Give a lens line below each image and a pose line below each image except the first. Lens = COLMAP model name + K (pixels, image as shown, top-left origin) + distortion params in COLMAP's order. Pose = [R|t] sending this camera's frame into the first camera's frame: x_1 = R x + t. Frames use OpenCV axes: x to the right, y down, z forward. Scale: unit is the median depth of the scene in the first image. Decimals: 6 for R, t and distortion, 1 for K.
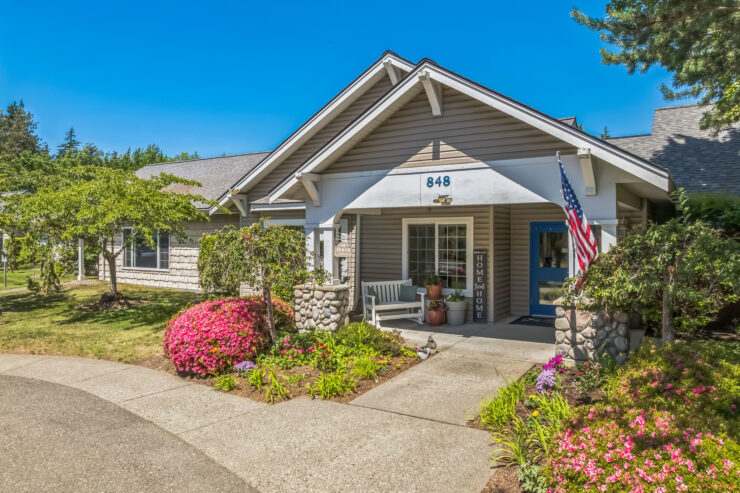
lens RADIAL K [[527.5, 0, 371.3], [0, 527.5, 232.9], [0, 0, 1]] dist [-0.038949, -0.002162]
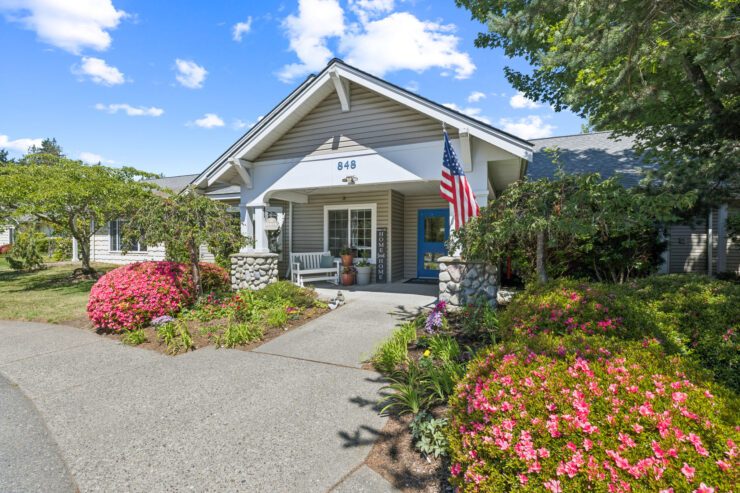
lens RADIAL K [[337.1, 0, 371.2], [0, 337.1, 240.8], [0, 0, 1]] dist [-0.000141, 0.000490]
pose [[0.986981, 0.000173, 0.160839, 0.058086], [-0.002604, 0.999885, 0.014908, 0.066972], [-0.160818, -0.015133, 0.986868, 0.214177]]
